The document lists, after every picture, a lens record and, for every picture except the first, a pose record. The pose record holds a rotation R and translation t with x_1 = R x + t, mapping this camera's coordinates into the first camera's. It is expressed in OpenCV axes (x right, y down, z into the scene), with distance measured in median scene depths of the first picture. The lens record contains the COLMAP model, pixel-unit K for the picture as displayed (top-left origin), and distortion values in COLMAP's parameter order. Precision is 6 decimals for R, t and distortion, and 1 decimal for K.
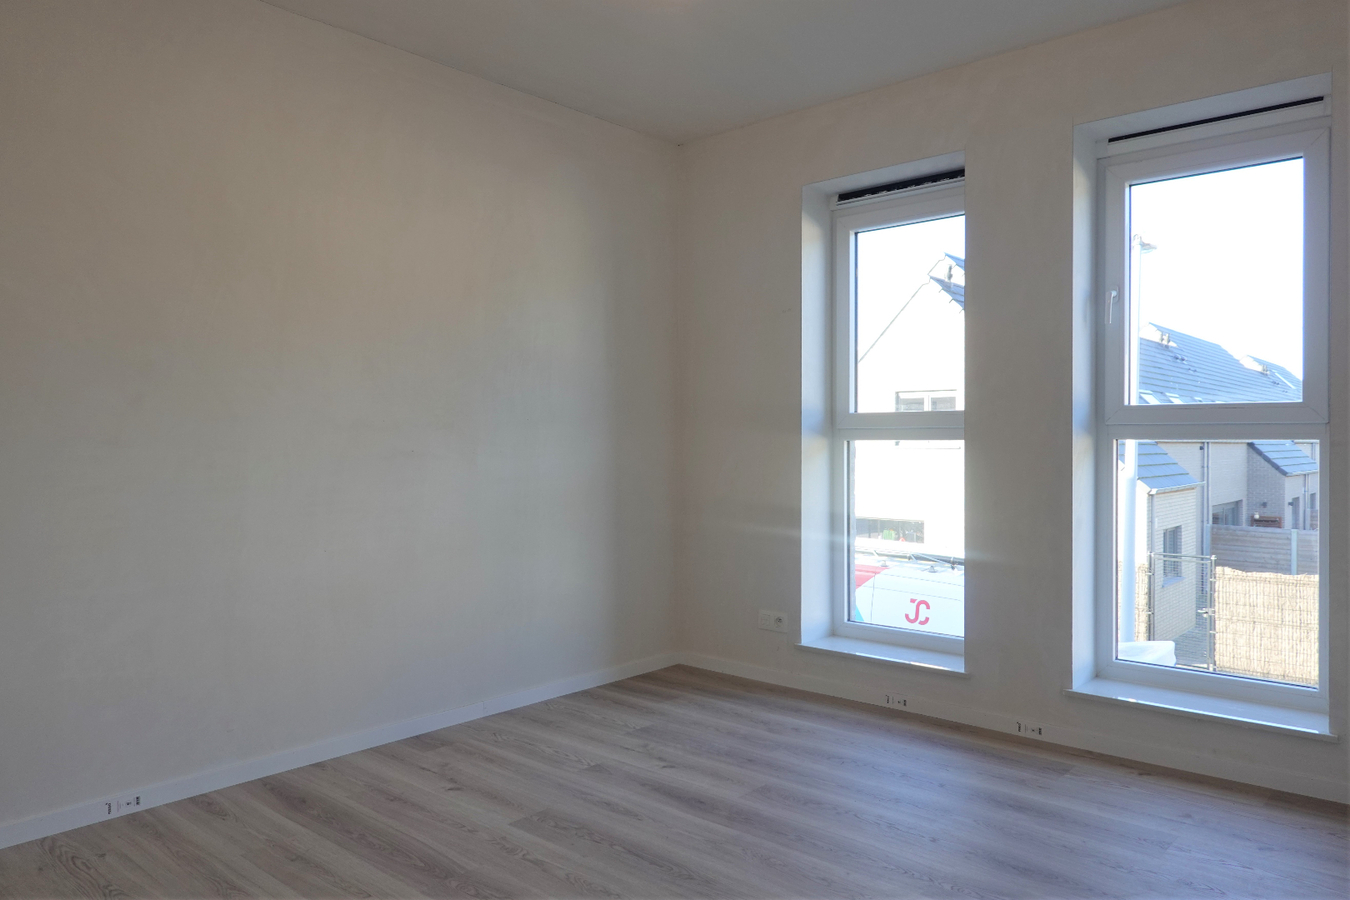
lens RADIAL K [[911.4, 0, 671.9], [0, 911.4, 453.3], [0, 0, 1]] dist [0.011218, -0.007729]
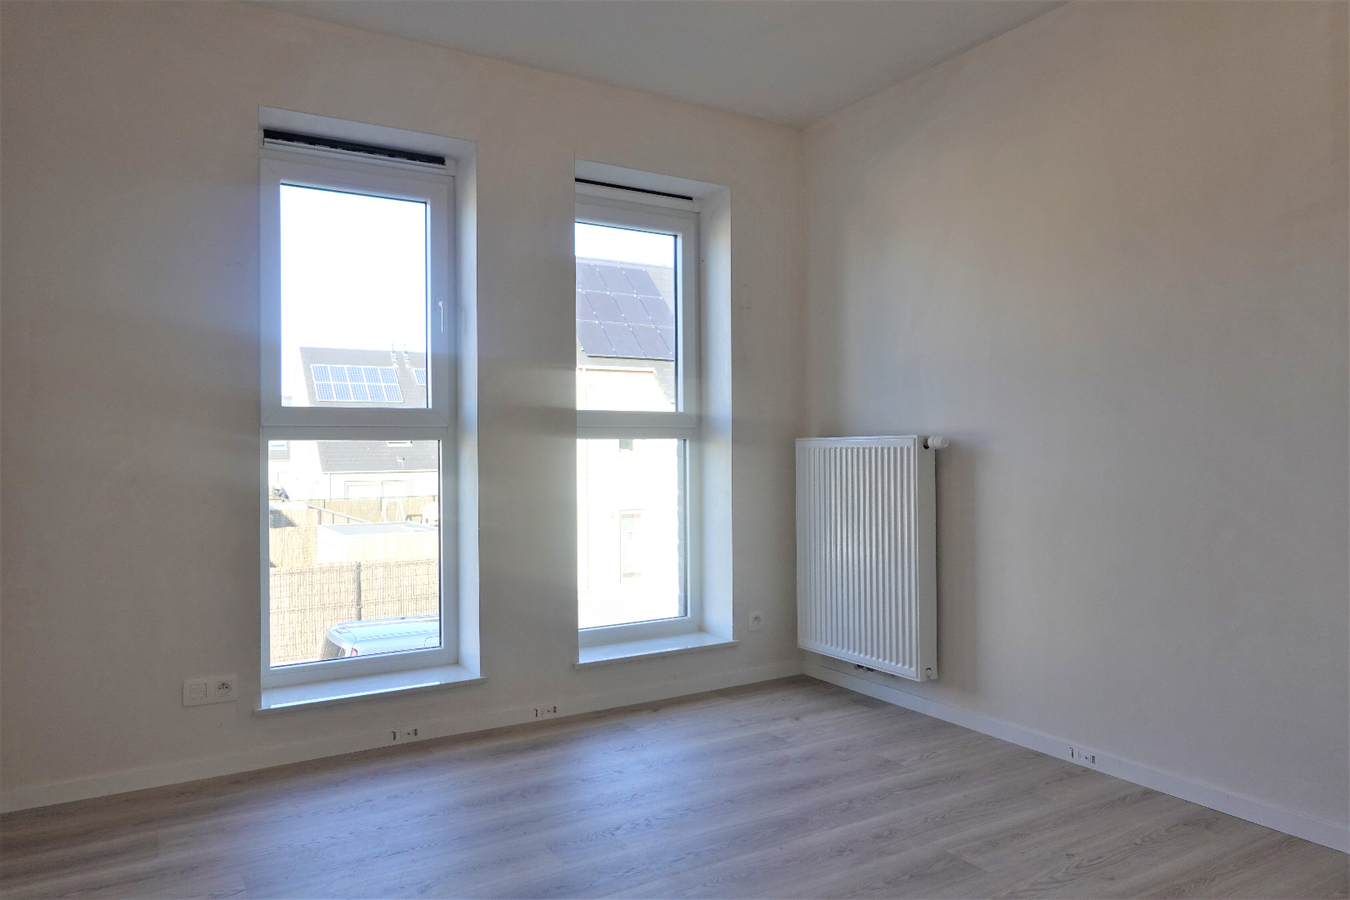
lens RADIAL K [[911.4, 0, 672.4], [0, 911.4, 441.5], [0, 0, 1]] dist [0.011218, -0.007729]
pose [[0.310981, -0.001122, 0.950416, -0.520662], [0.016086, 0.999862, -0.004083, -0.004541], [-0.950280, 0.016558, 0.310956, 0.478546]]
